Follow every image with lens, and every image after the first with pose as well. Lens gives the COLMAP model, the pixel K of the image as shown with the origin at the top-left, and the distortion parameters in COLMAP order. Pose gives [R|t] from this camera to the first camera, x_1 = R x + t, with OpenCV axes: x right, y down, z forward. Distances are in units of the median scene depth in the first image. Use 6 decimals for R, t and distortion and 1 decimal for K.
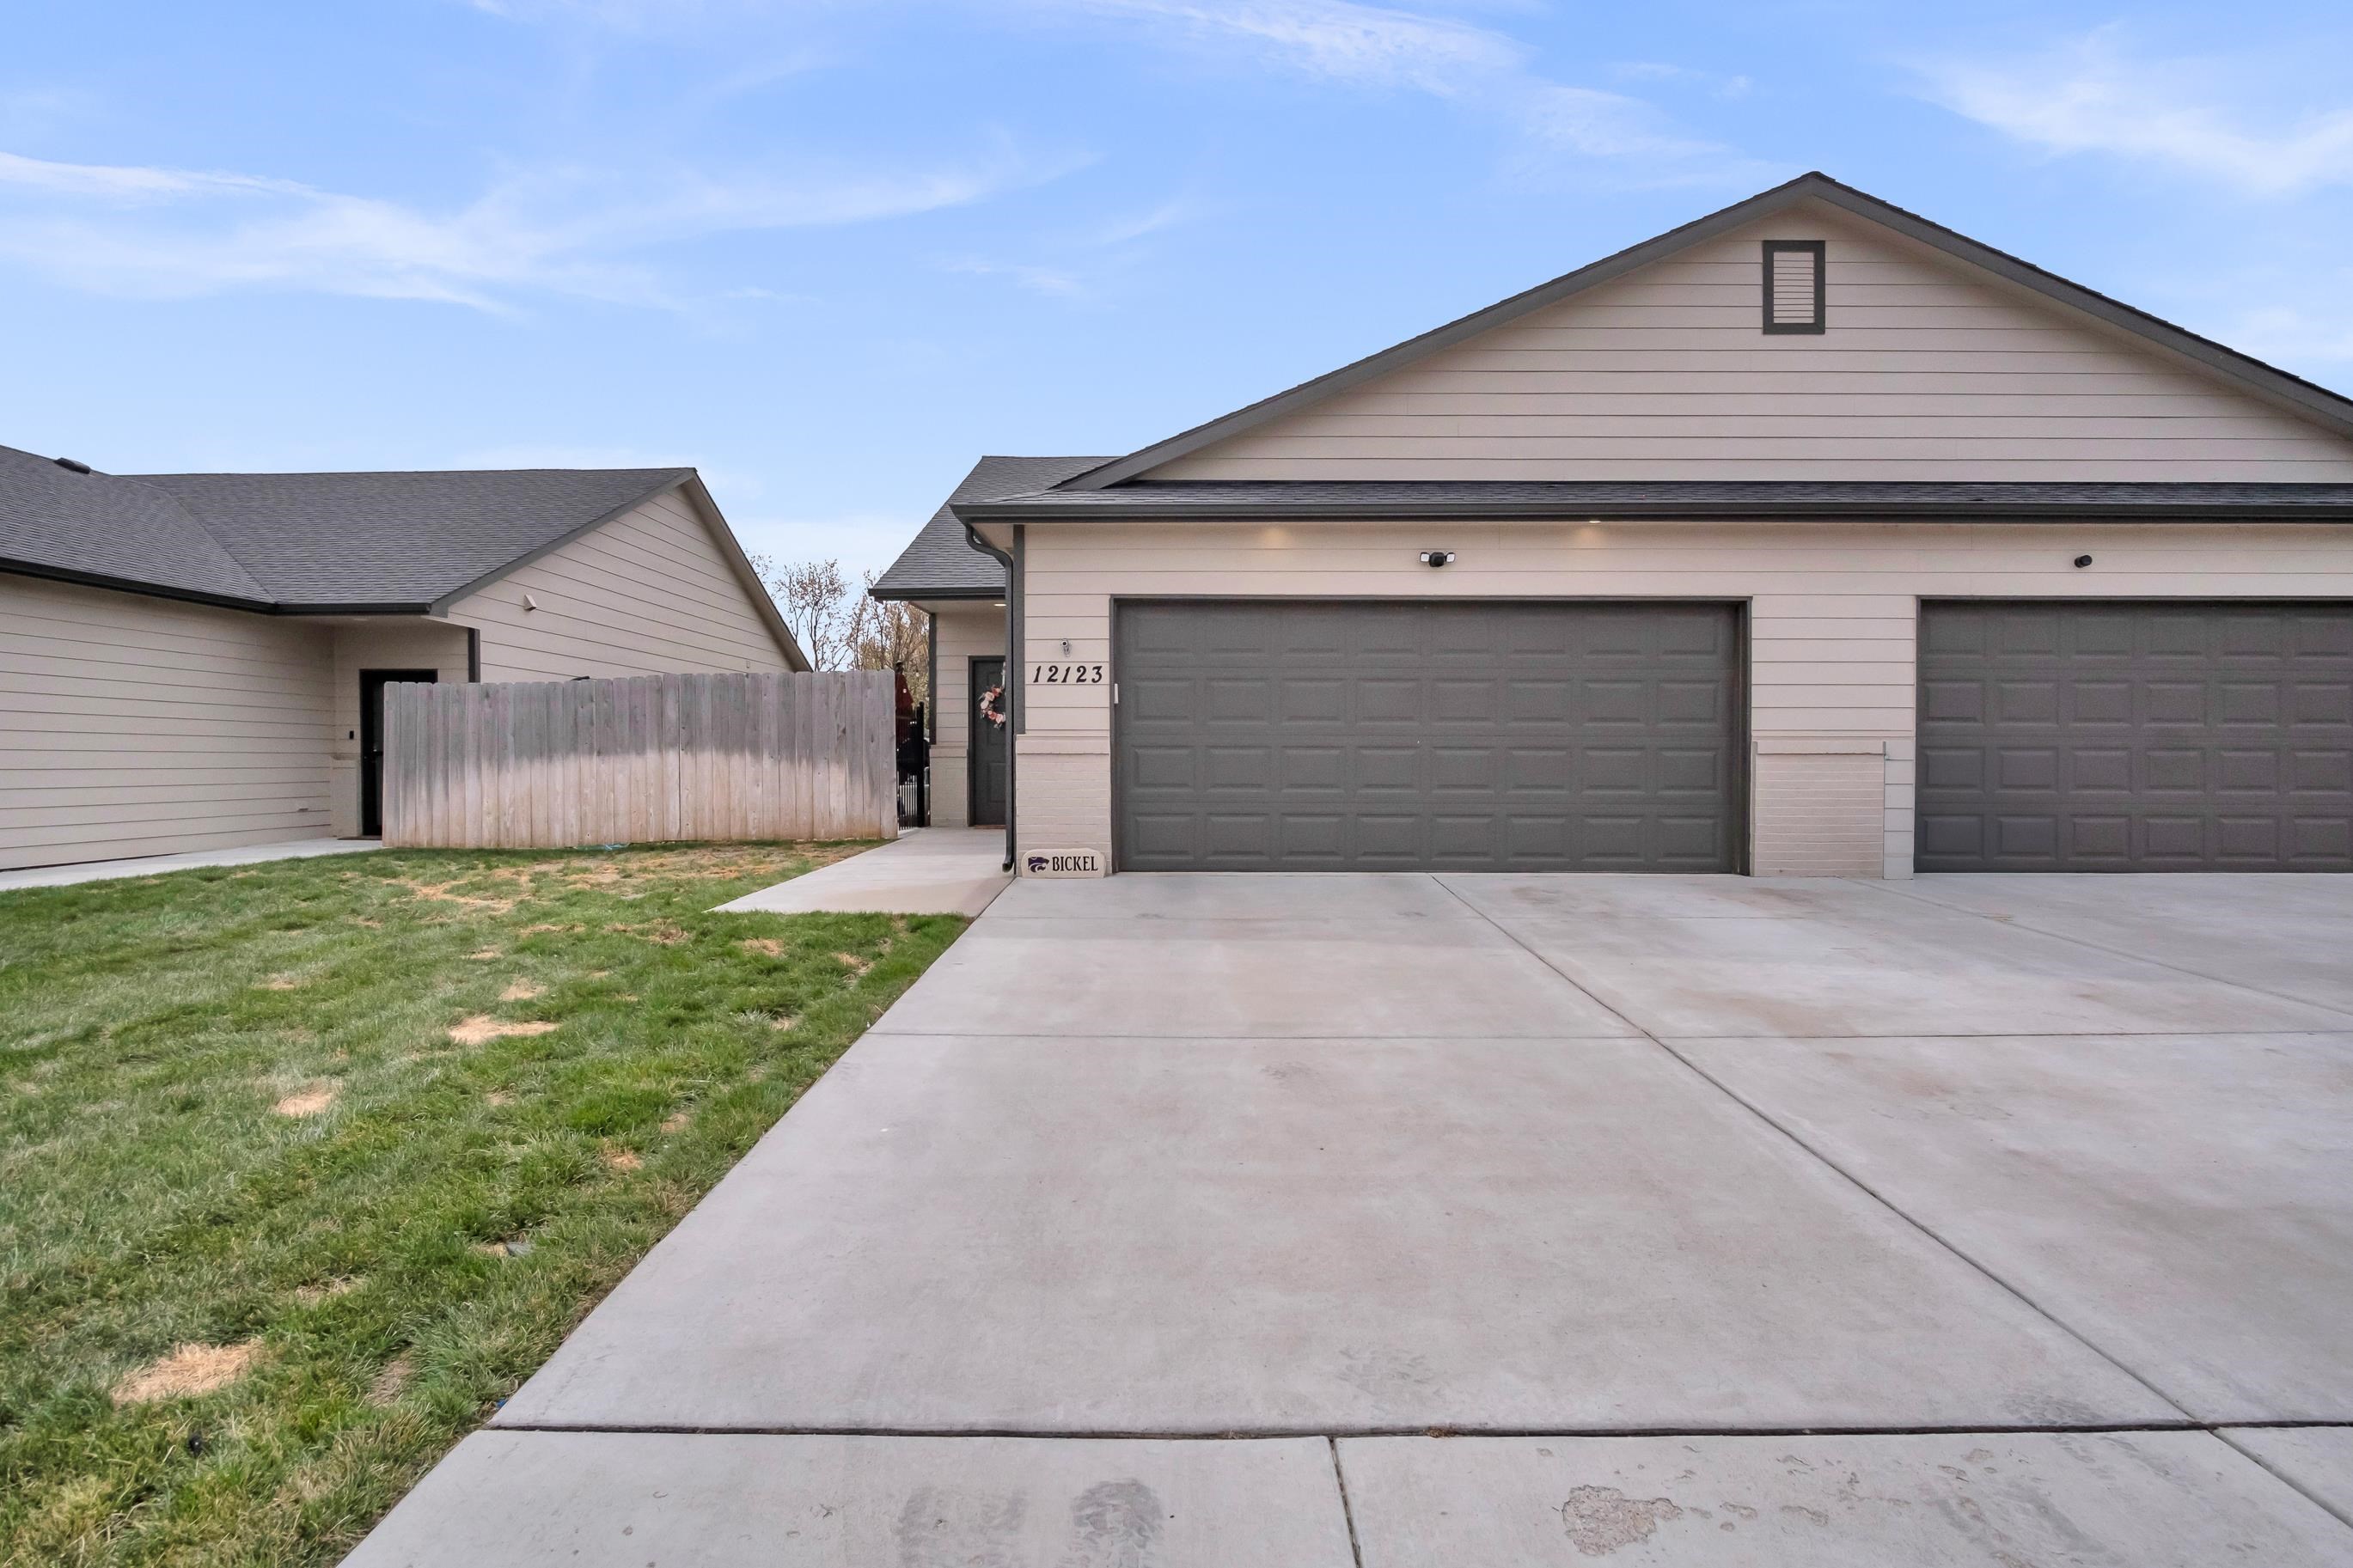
lens RADIAL K [[1362.2, 0, 1214.8], [0, 1362.2, 787.3], [0, 0, 1]] dist [-0.027197, 0.000425]
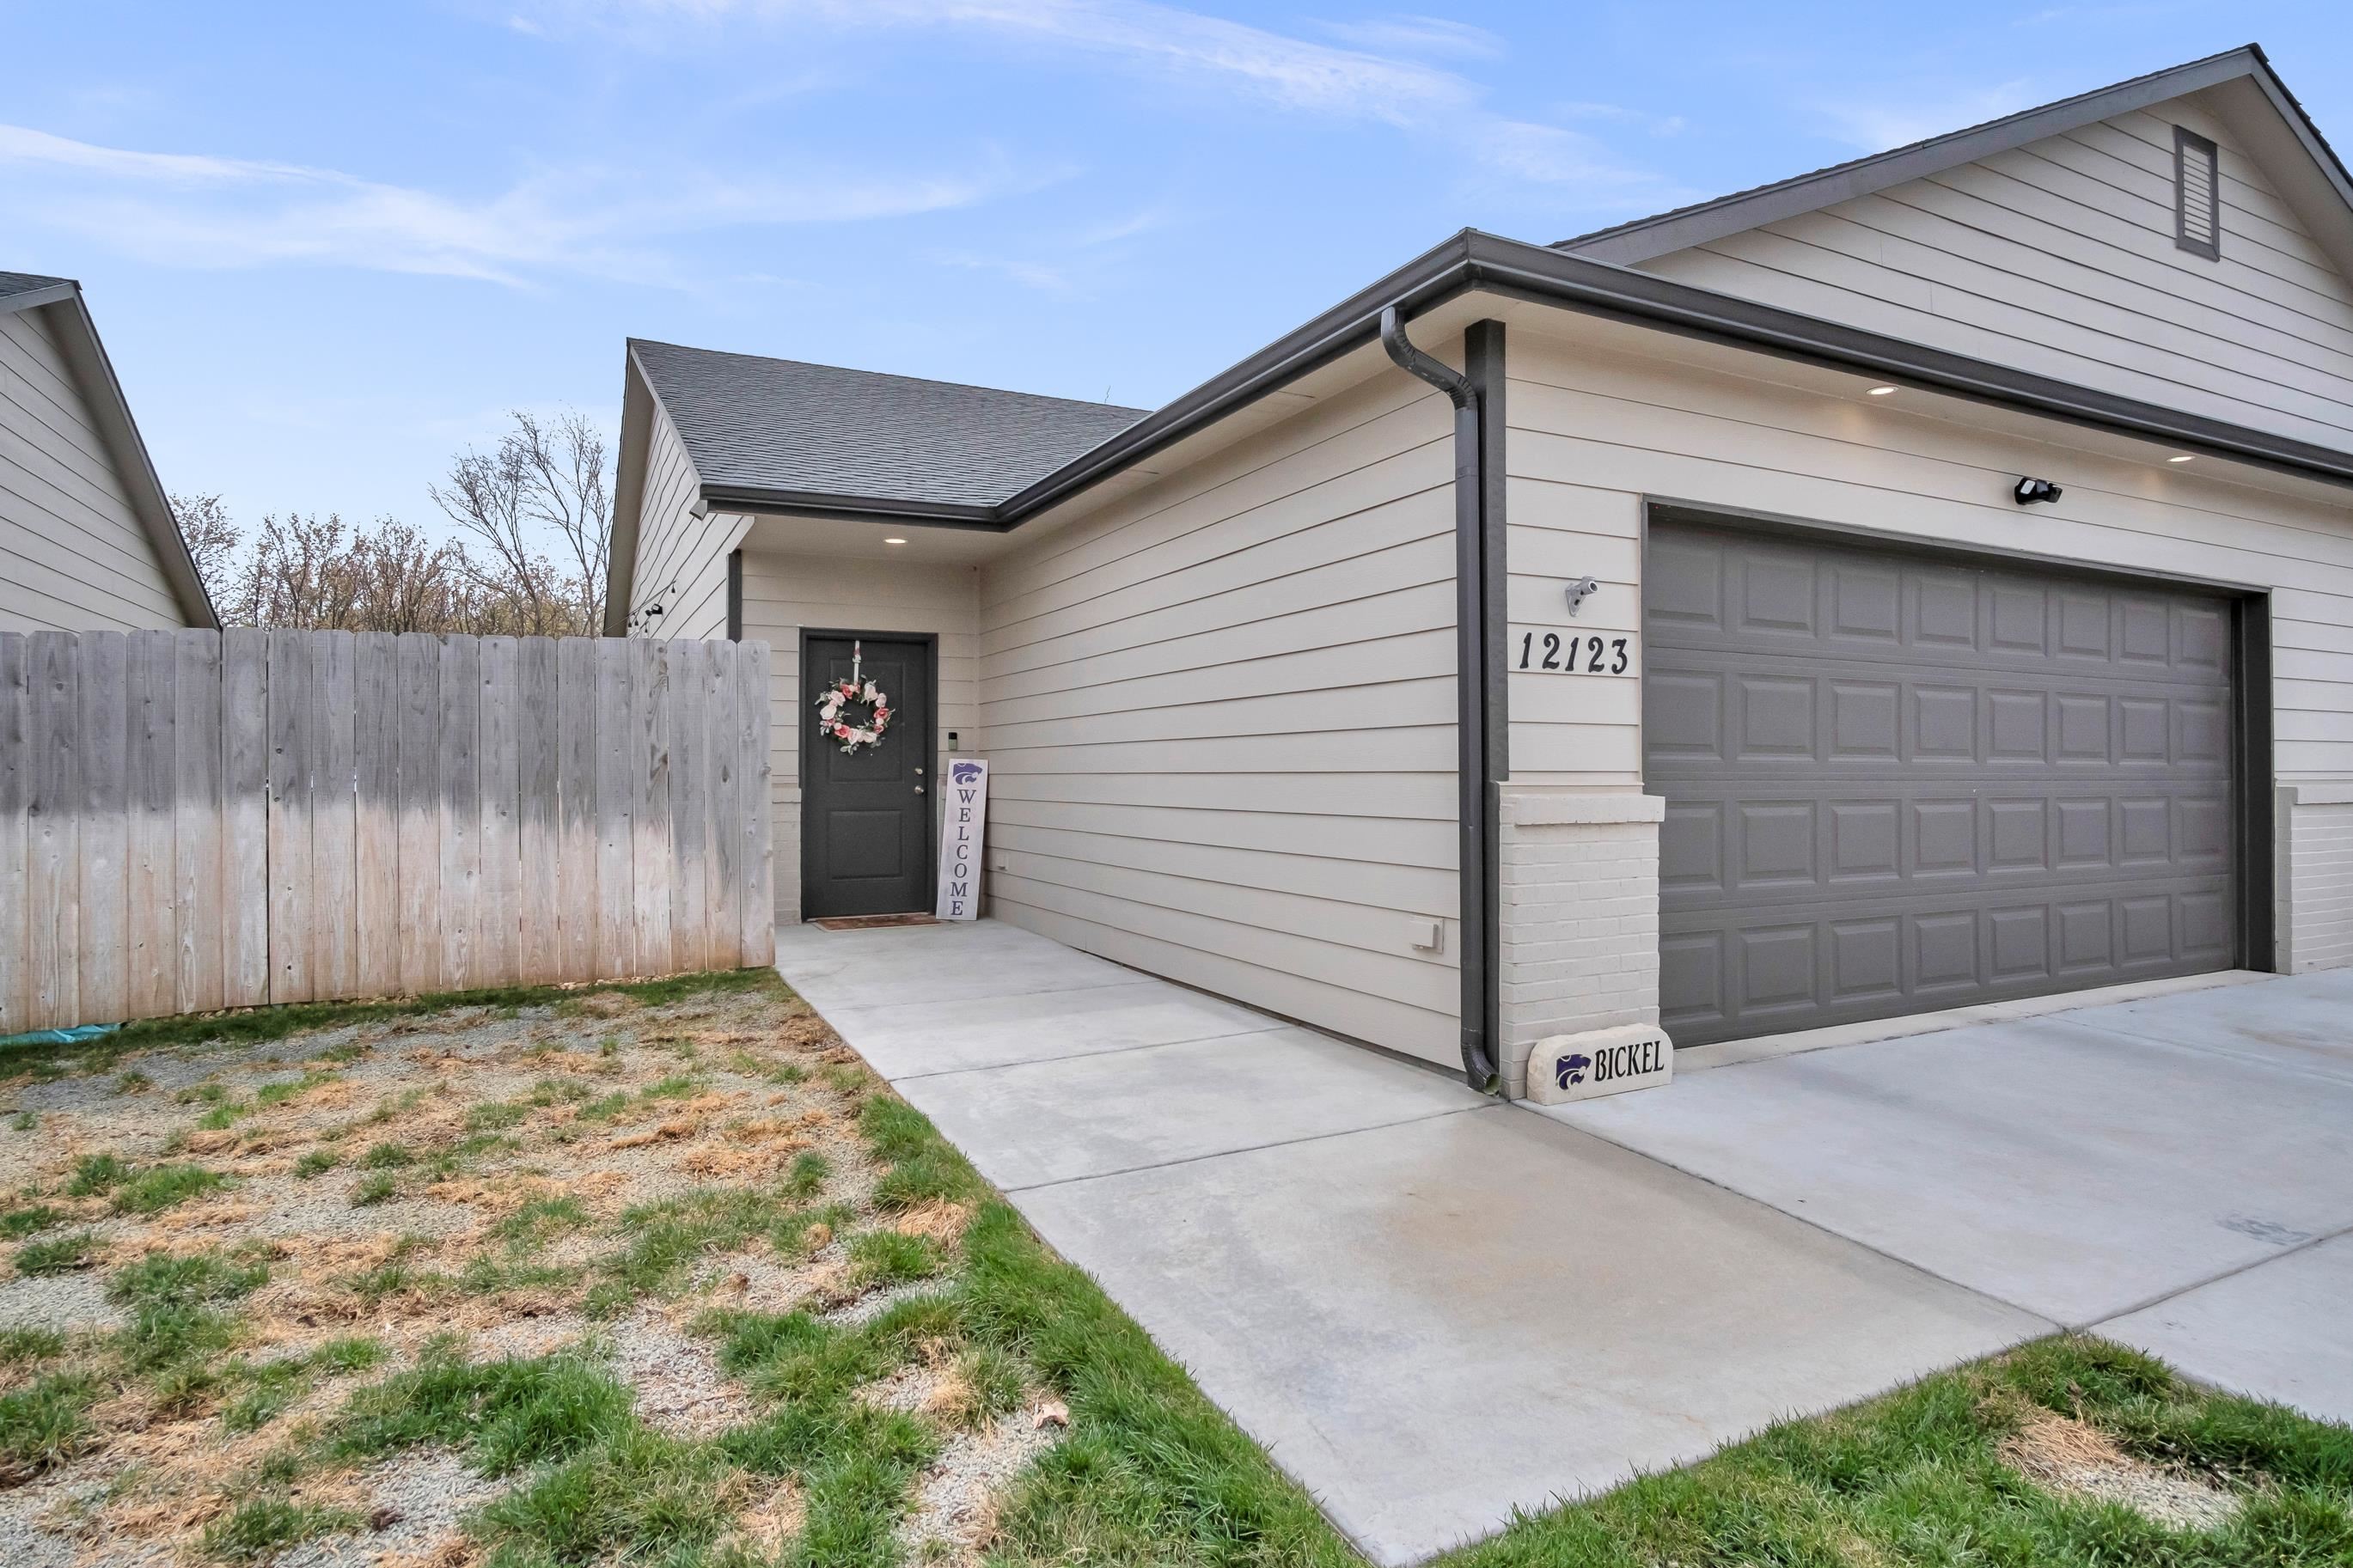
lens RADIAL K [[1278.0, 0, 1186.7], [0, 1278.0, 762.8], [0, 0, 1]] dist [-0.031862, 0.009019]
pose [[0.887924, 0.003505, 0.459977, -0.318109], [0.009830, 0.999598, -0.026593, -0.025758], [-0.459886, 0.028134, 0.887532, 0.496772]]
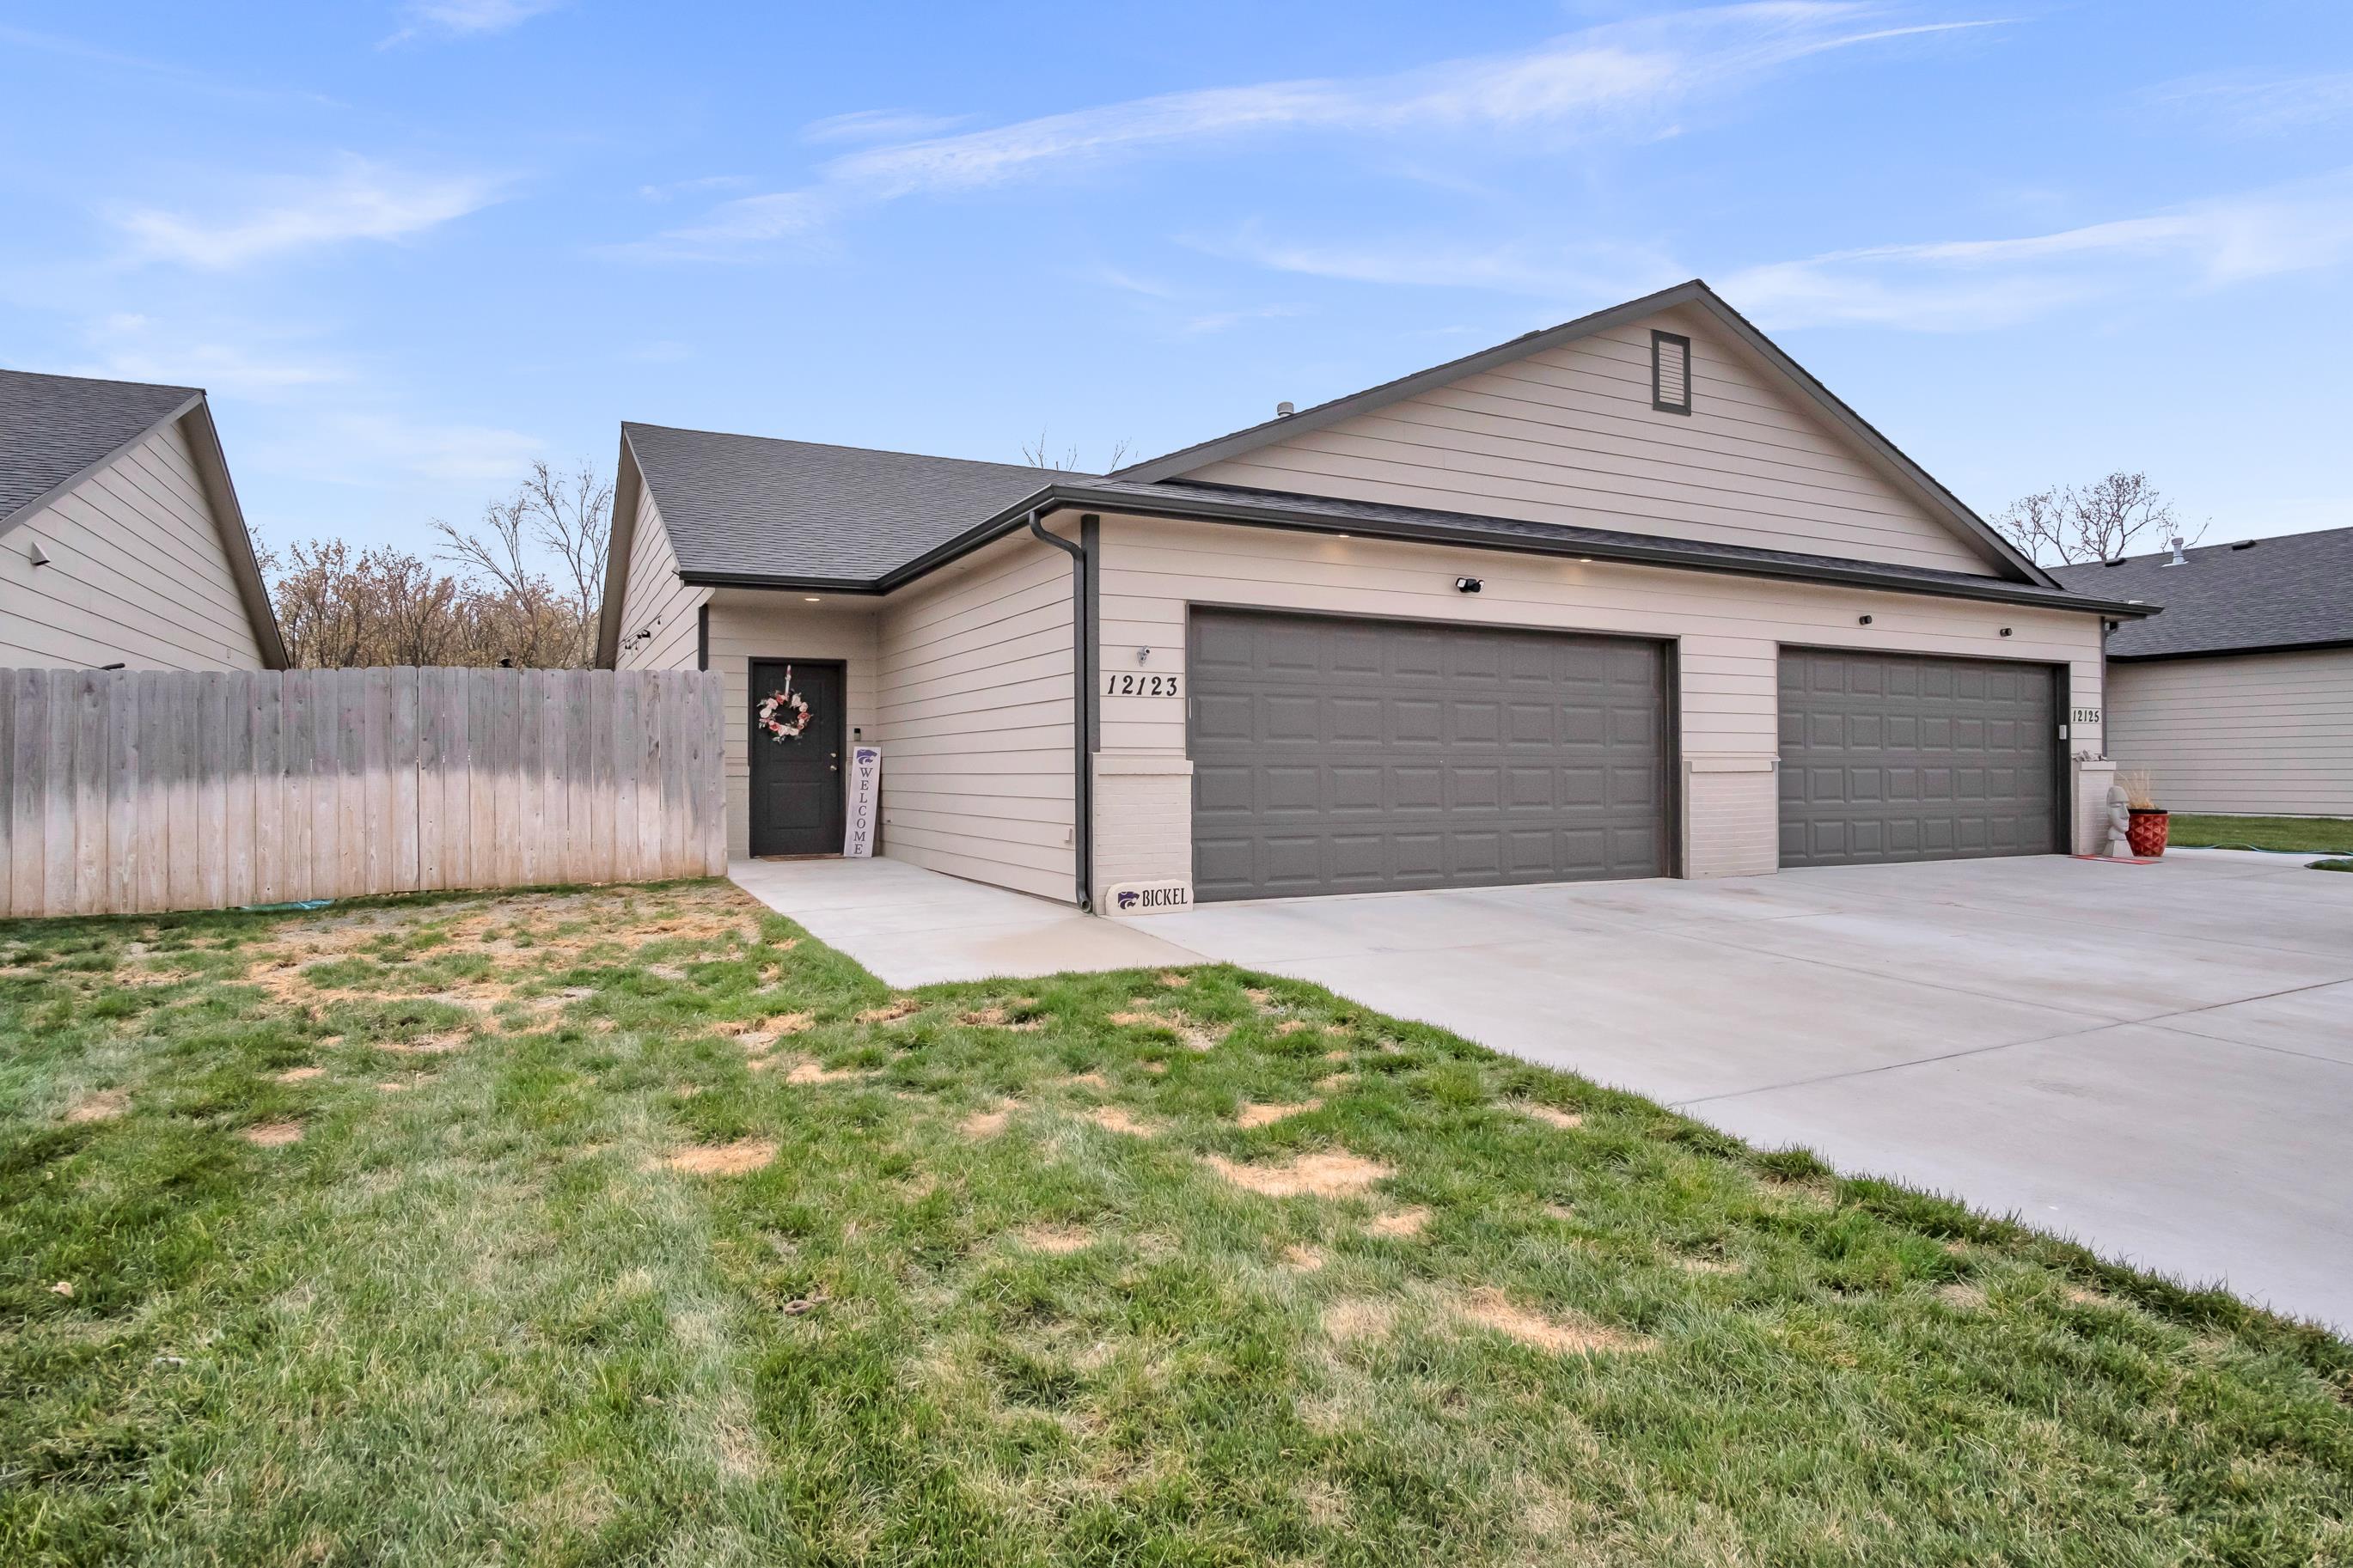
lens RADIAL K [[1312.3, 0, 1227.9], [0, 1312.3, 758.3], [0, 0, 1]] dist [-0.031150, 0.009355]
pose [[0.872951, 0.002179, 0.487803, -0.355278], [0.012893, 0.999538, -0.027538, -0.007947], [-0.487637, 0.030329, 0.872520, 0.163240]]
